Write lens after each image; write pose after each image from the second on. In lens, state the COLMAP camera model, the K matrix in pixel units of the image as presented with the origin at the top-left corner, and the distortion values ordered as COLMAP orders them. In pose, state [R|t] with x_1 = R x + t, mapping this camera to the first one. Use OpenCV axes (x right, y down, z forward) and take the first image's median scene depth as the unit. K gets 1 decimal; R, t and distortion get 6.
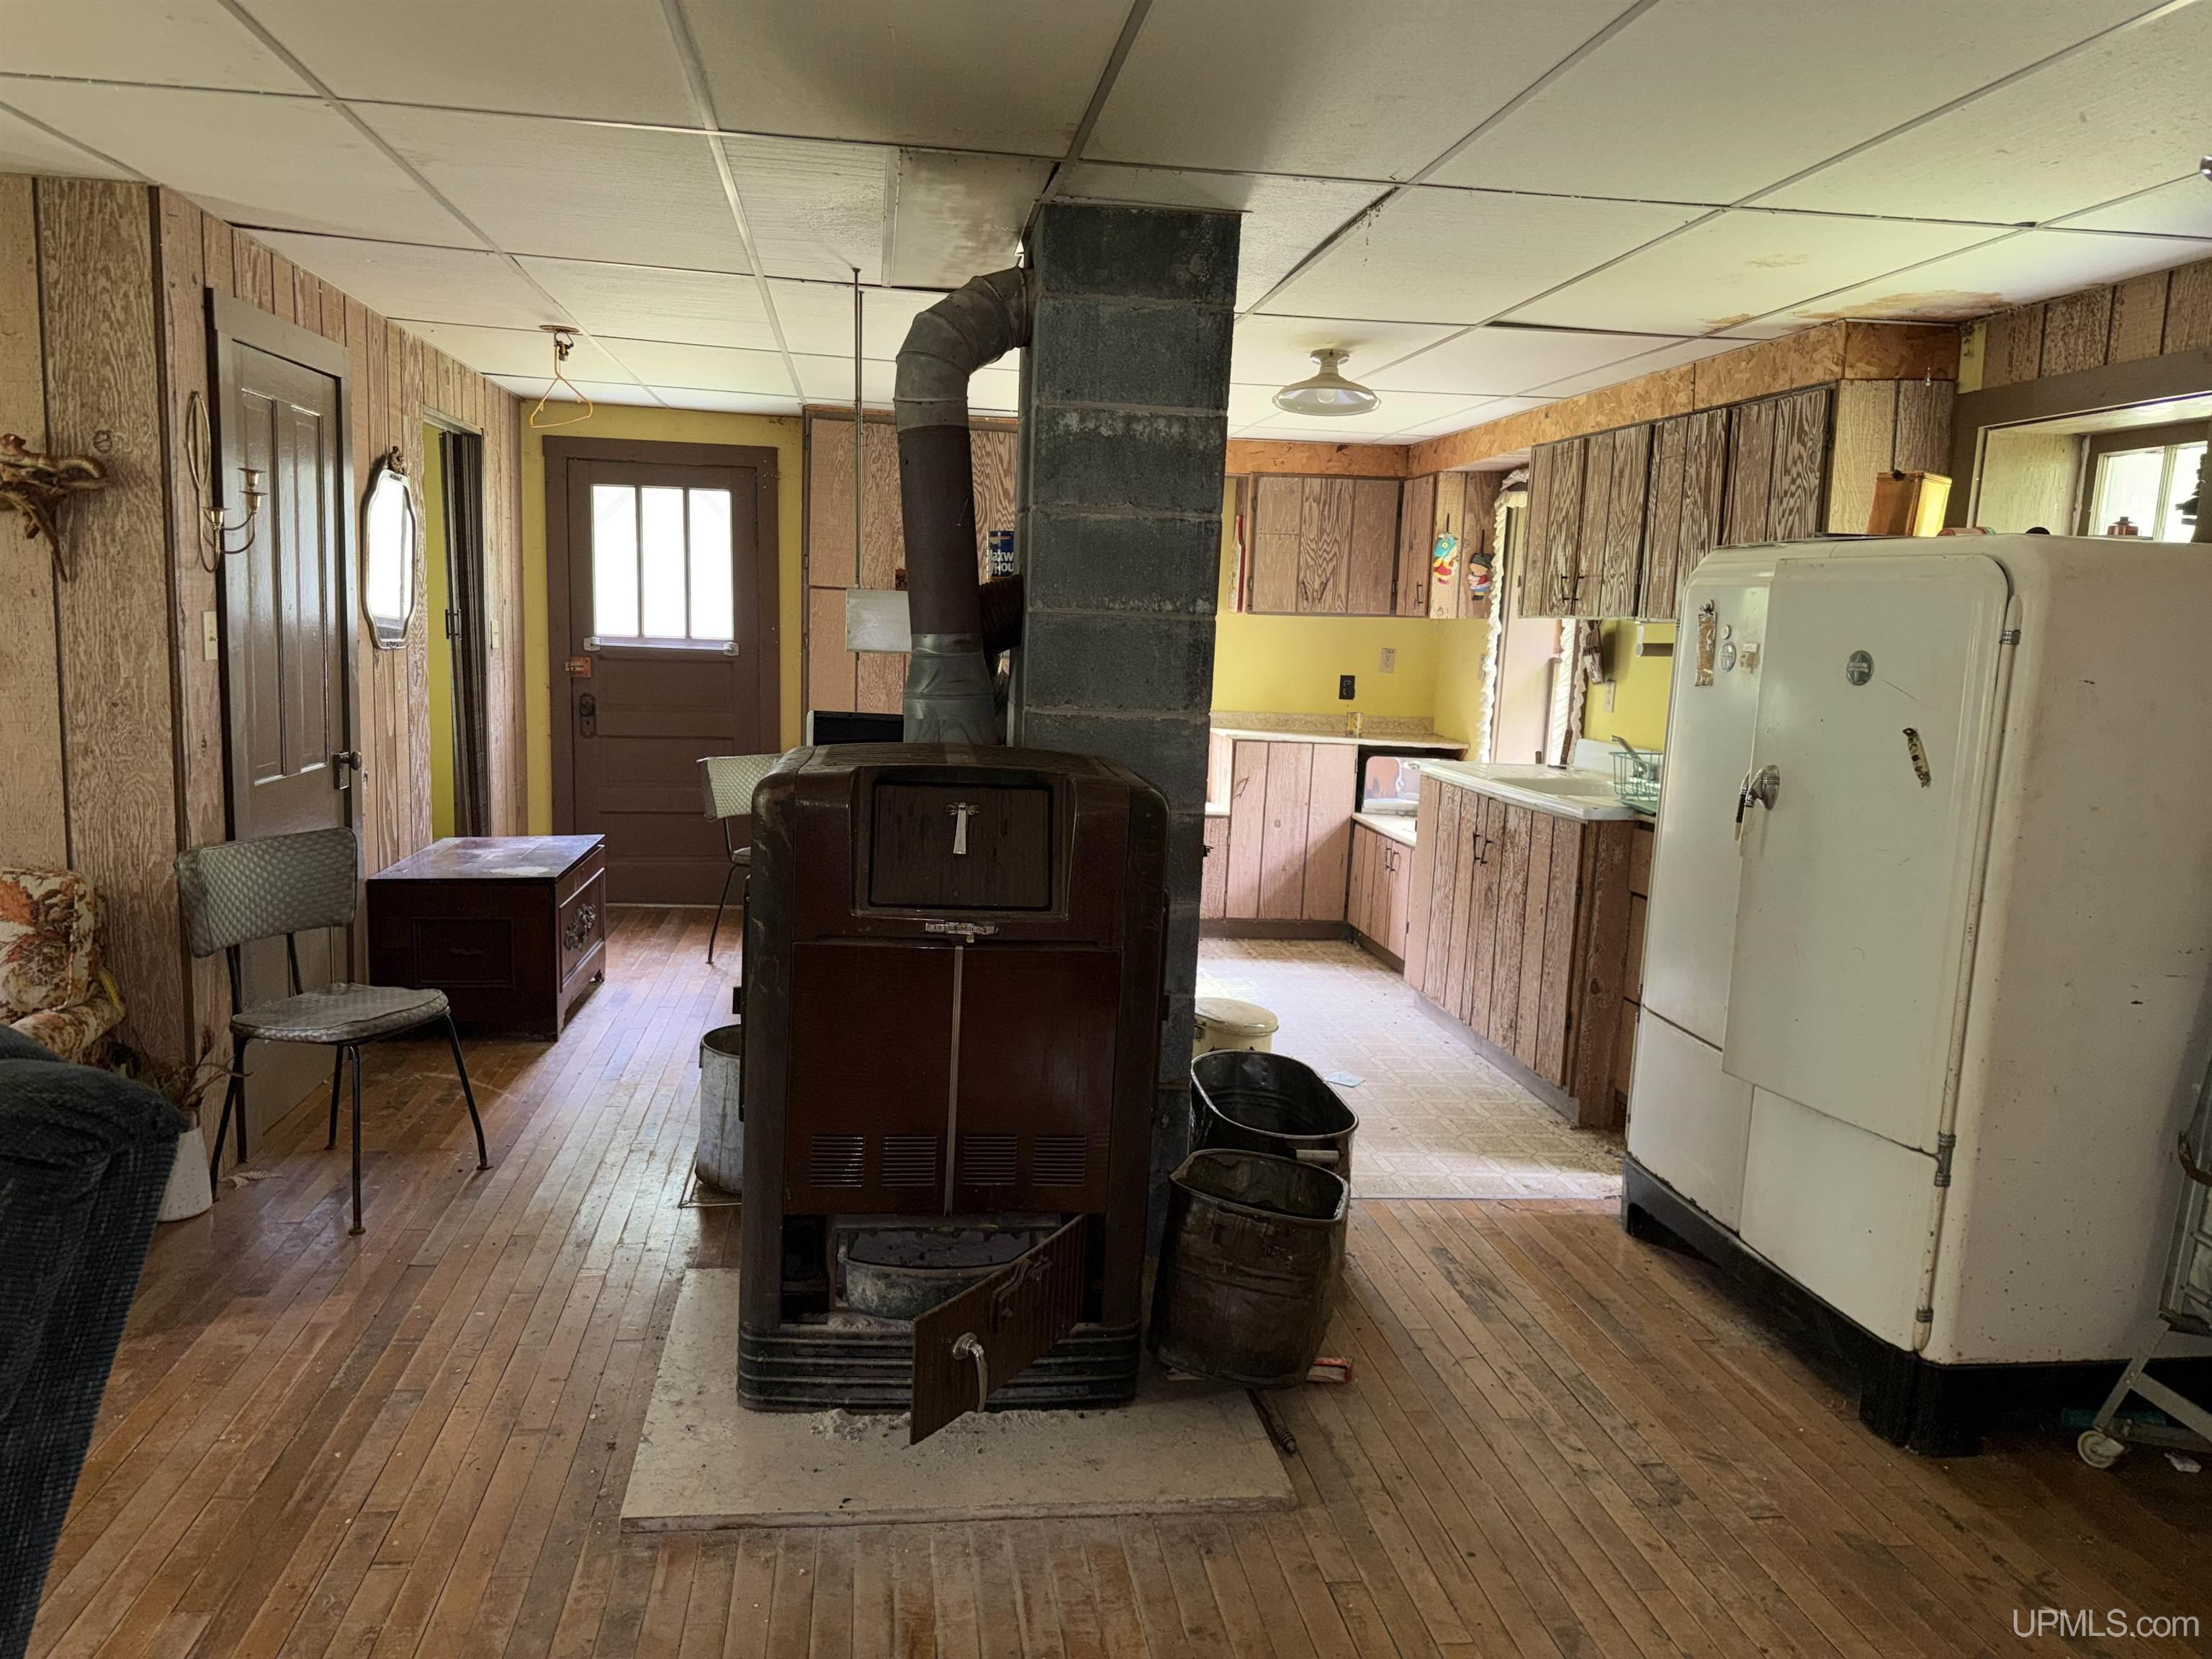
lens RADIAL K [[1562.2, 0, 1095.1], [0, 1562.2, 846.2], [0, 0, 1]] dist [0.192260, -0.227212]
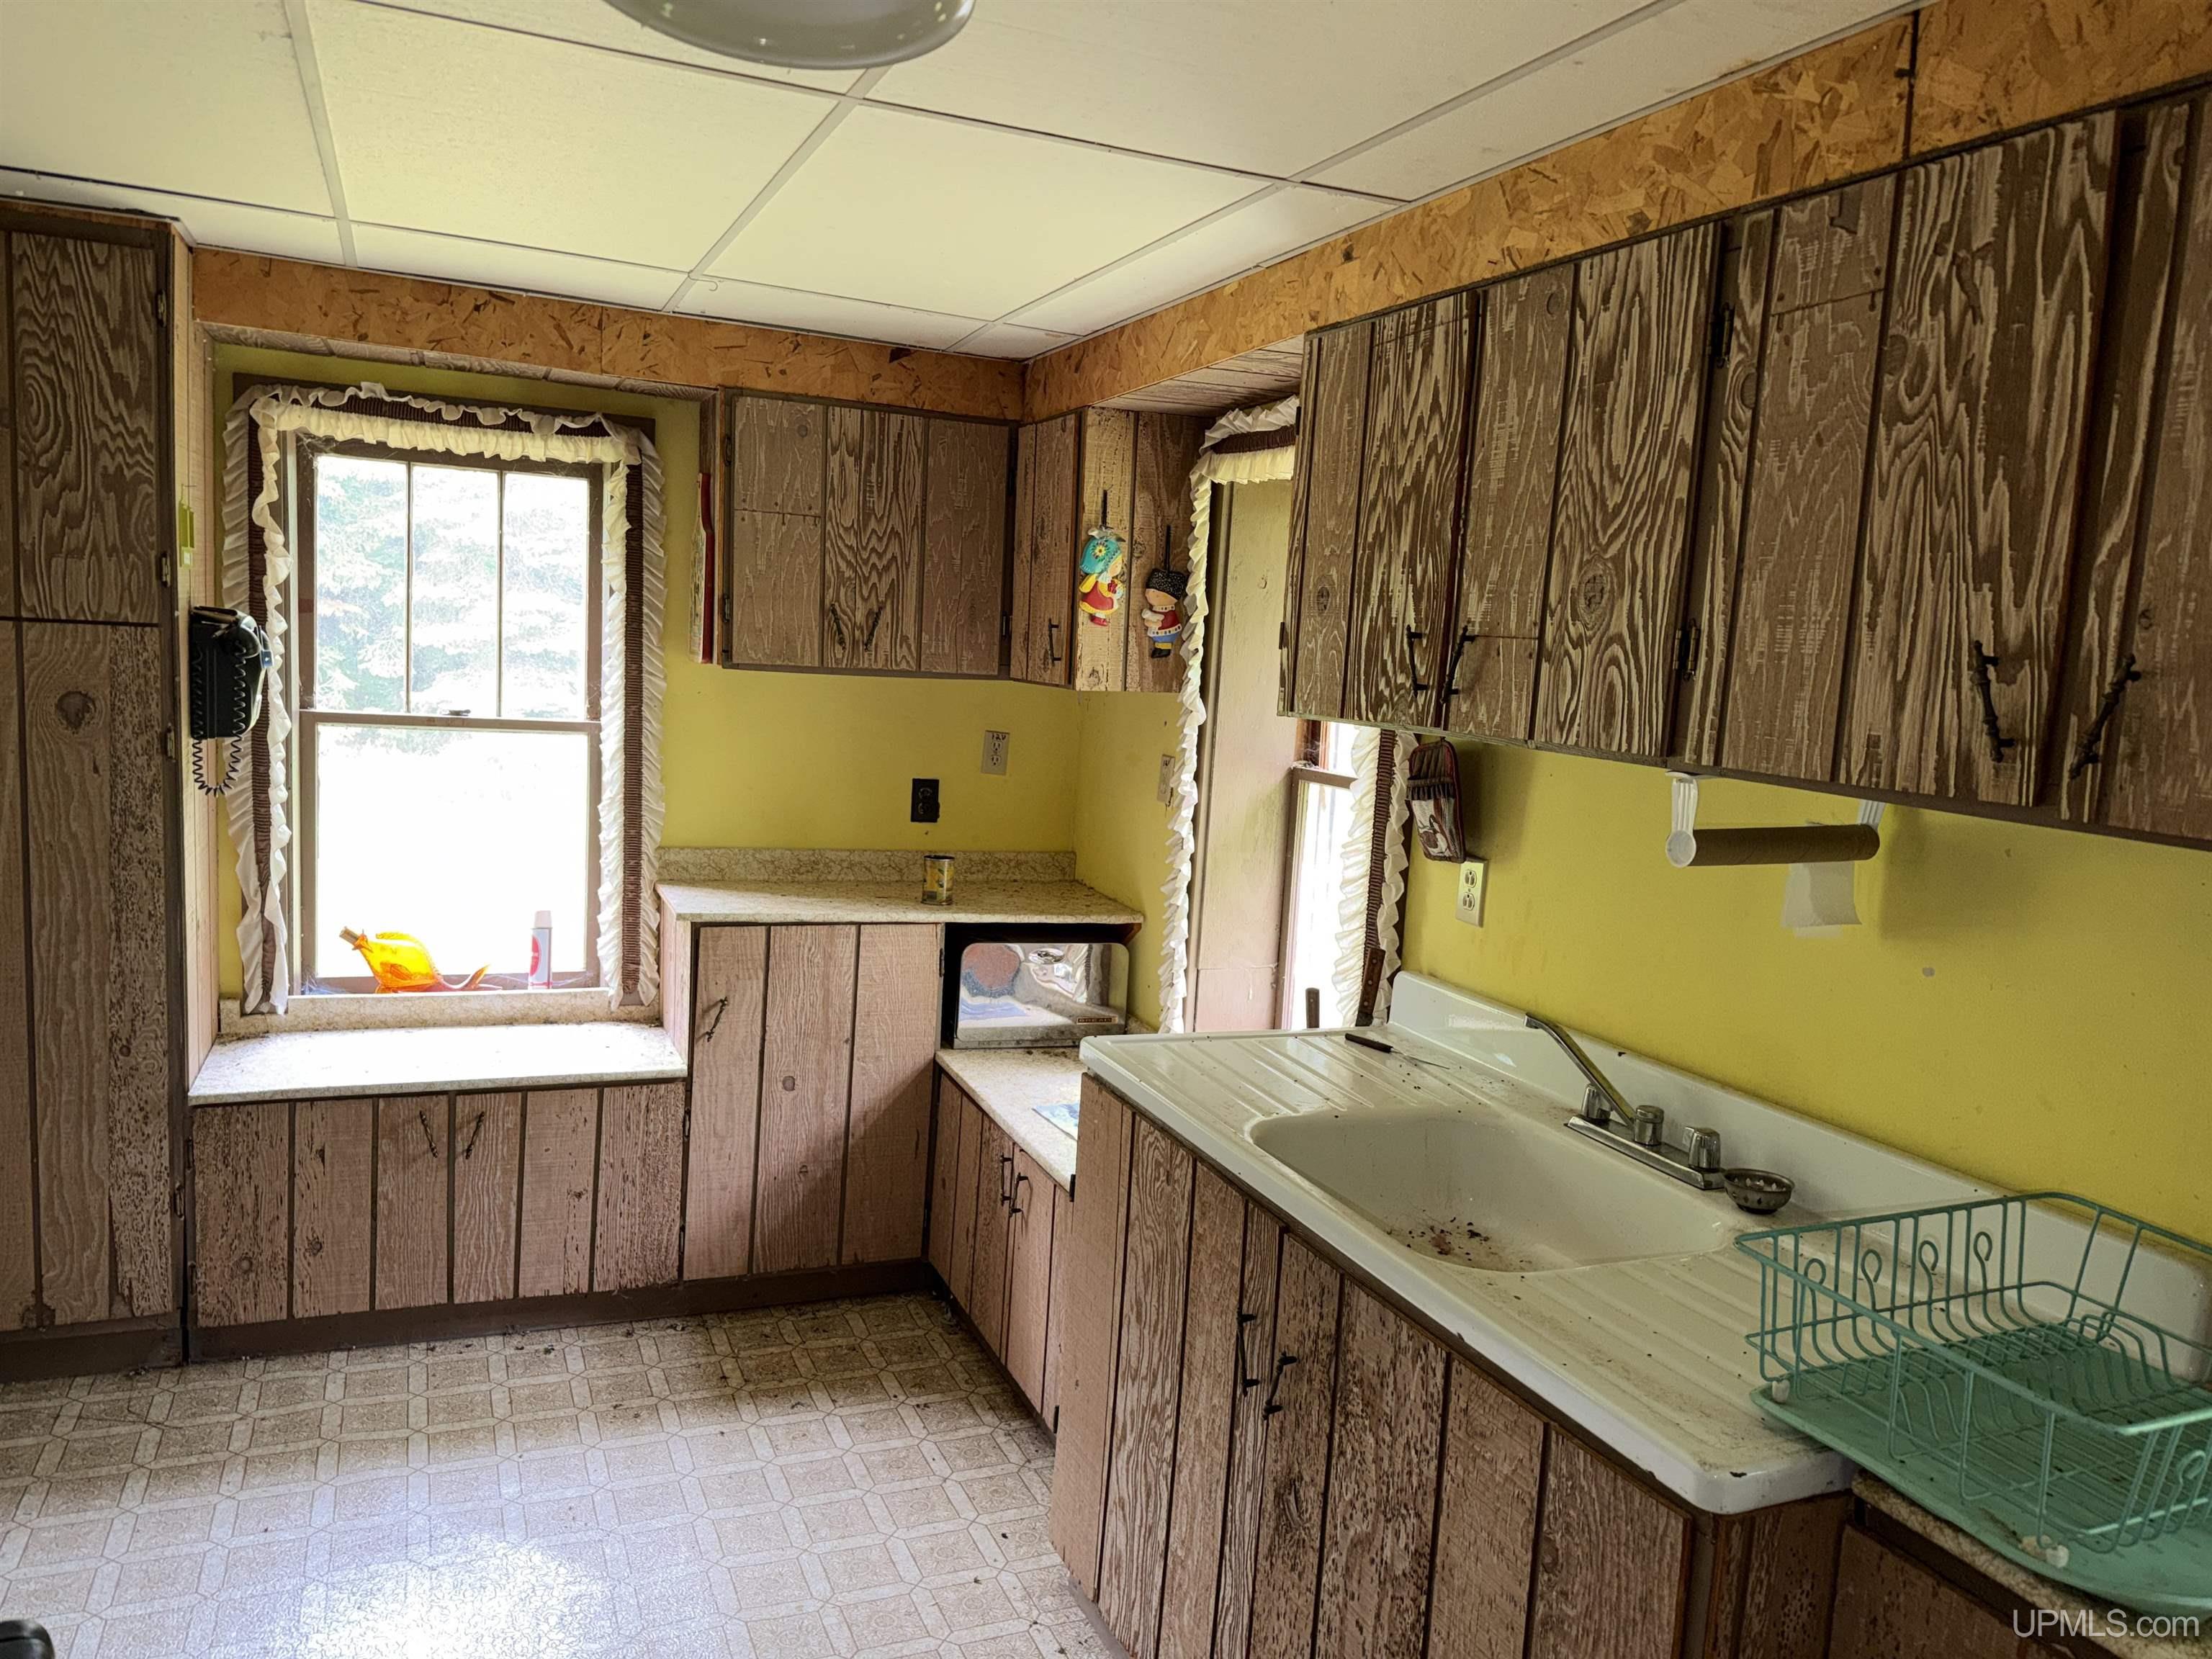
lens RADIAL K [[1562.2, 0, 1095.1], [0, 1562.2, 846.2], [0, 0, 1]] dist [0.192260, -0.227212]
pose [[0.968048, -0.012339, 0.250461, 0.088648], [0.013517, 0.999904, -0.002984, -0.091422], [-0.250400, 0.006274, 0.968122, 0.500514]]
